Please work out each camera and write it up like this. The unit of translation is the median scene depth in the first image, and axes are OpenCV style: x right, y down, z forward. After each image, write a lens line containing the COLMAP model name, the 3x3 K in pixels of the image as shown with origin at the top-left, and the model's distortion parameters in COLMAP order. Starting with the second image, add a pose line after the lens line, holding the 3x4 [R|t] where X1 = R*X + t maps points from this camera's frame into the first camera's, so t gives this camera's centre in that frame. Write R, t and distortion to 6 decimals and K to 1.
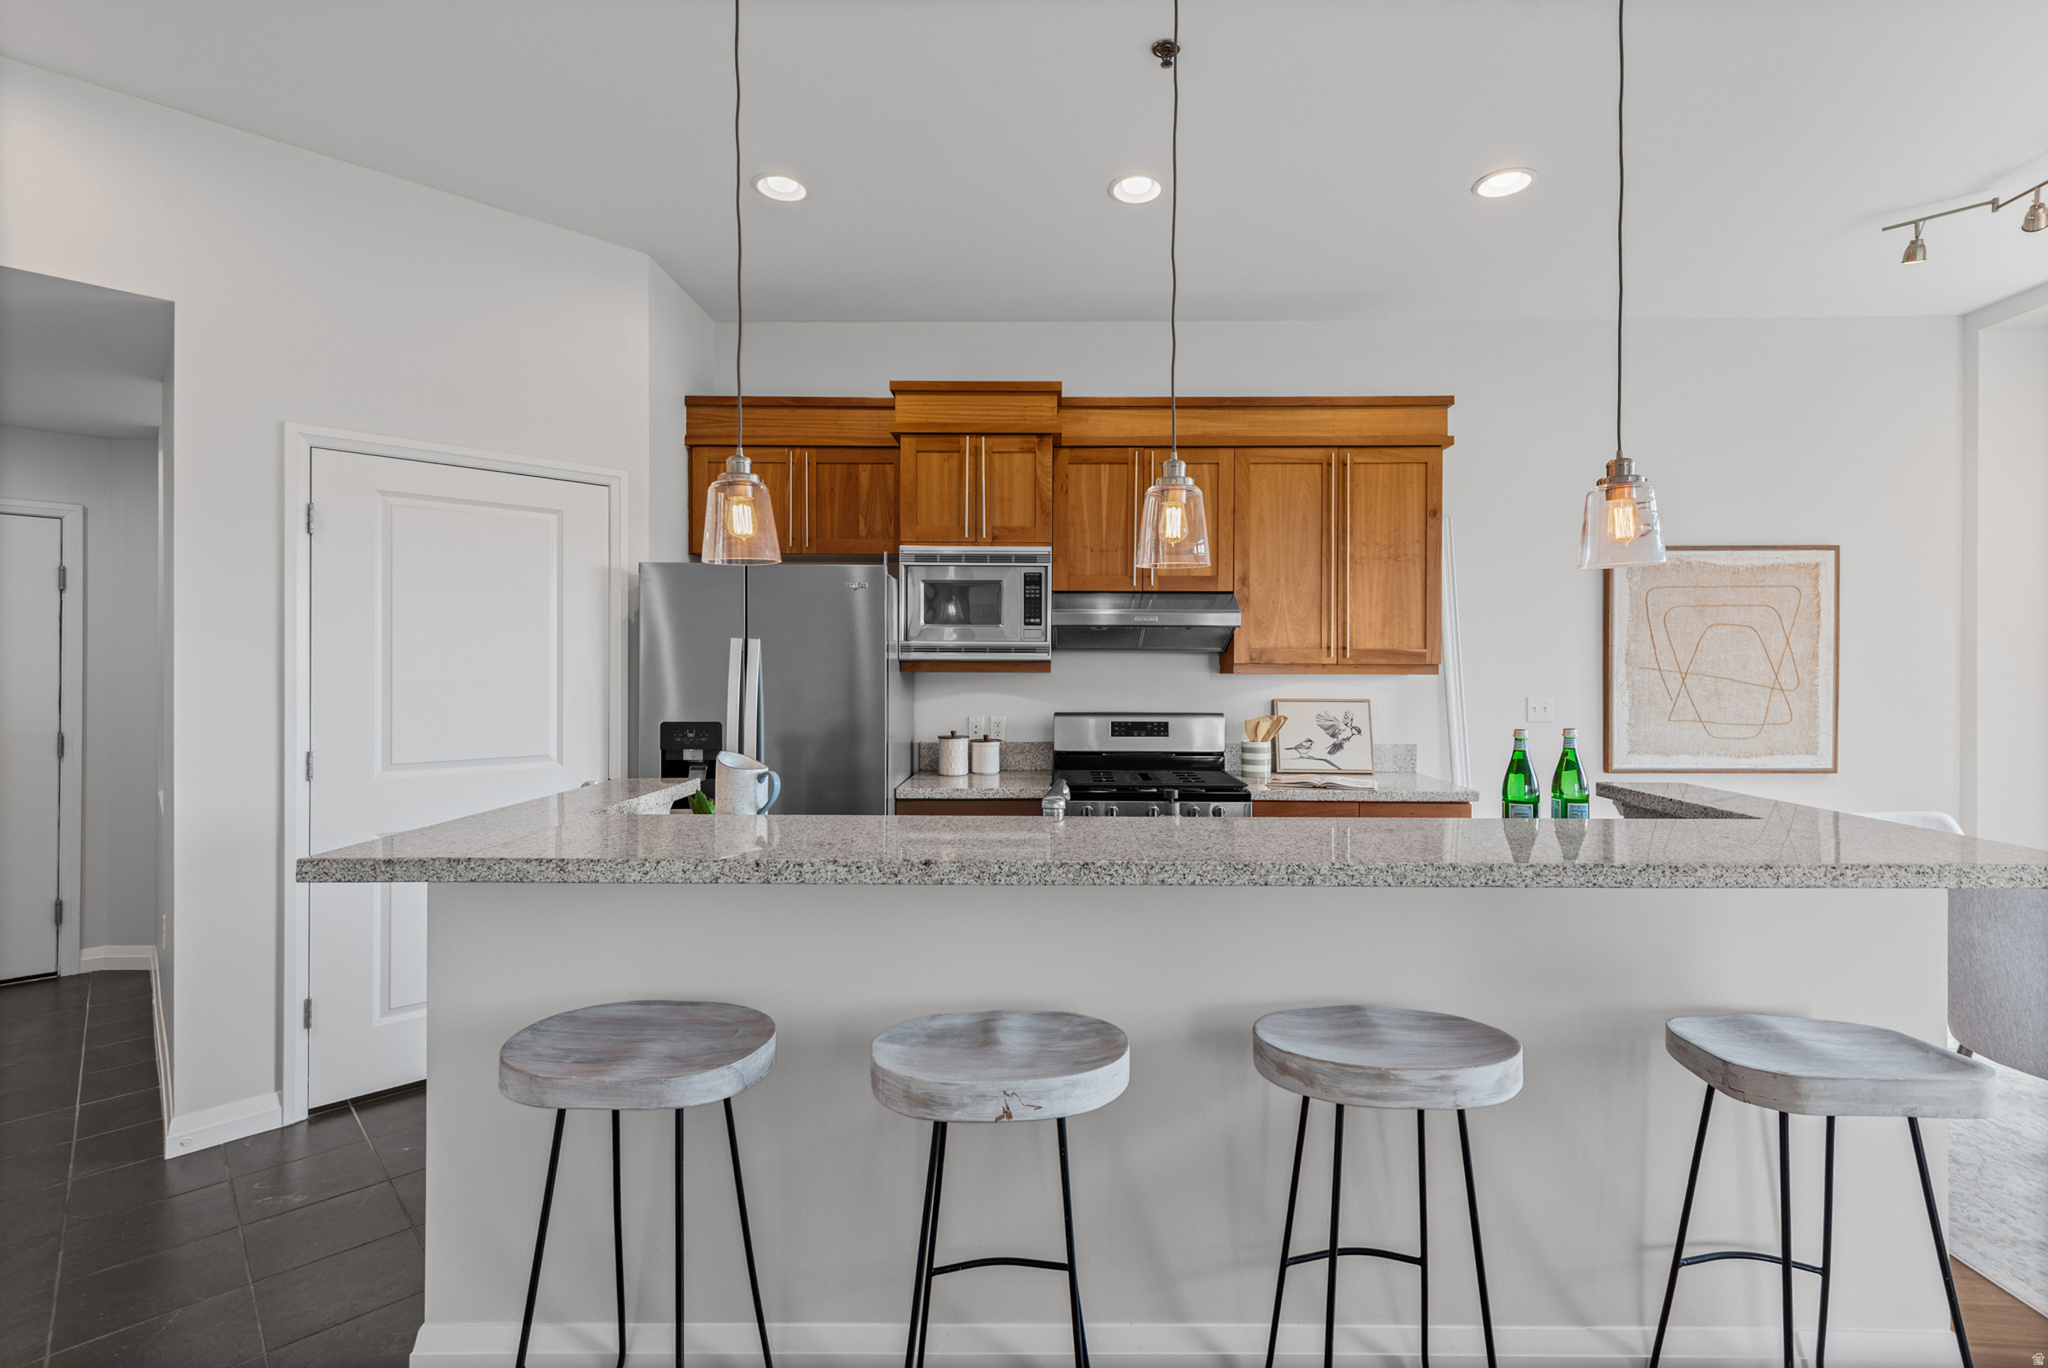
lens RADIAL K [[933.3, 0, 1032.1], [0, 933.3, 684.5], [0, 0, 1]] dist [0.017423, -0.008982]
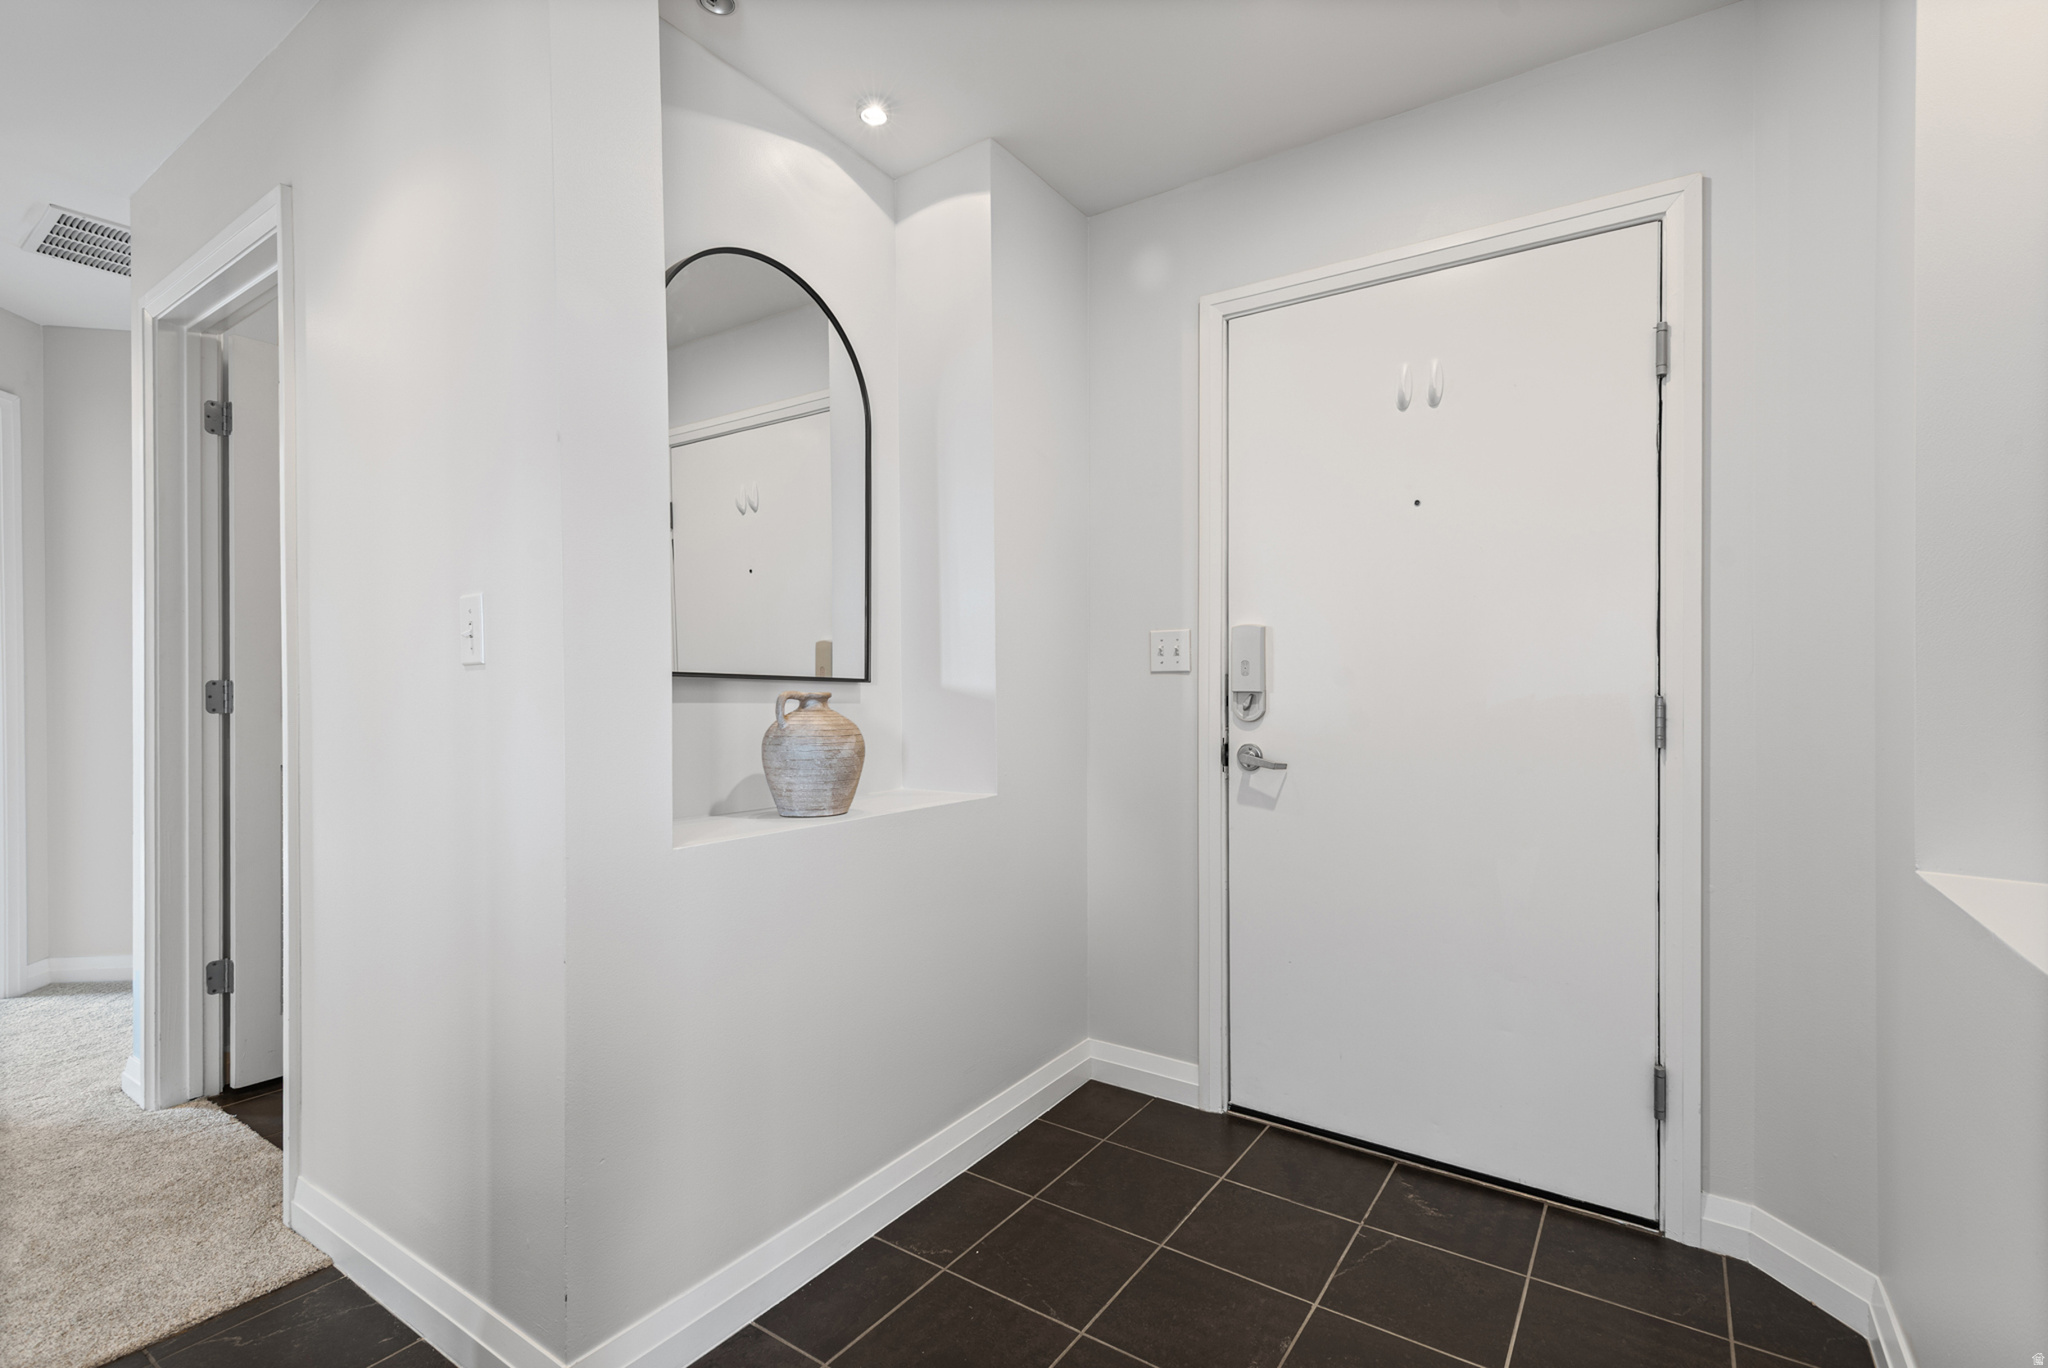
lens RADIAL K [[933.3, 0, 1029.9], [0, 933.3, 684.7], [0, 0, 1]] dist [0.017423, -0.008982]
pose [[0.184079, -0.002940, -0.982907, -0.396938], [0.003702, 0.999991, -0.002298, 0.028173], [0.982905, -0.003216, 0.184088, 0.381178]]
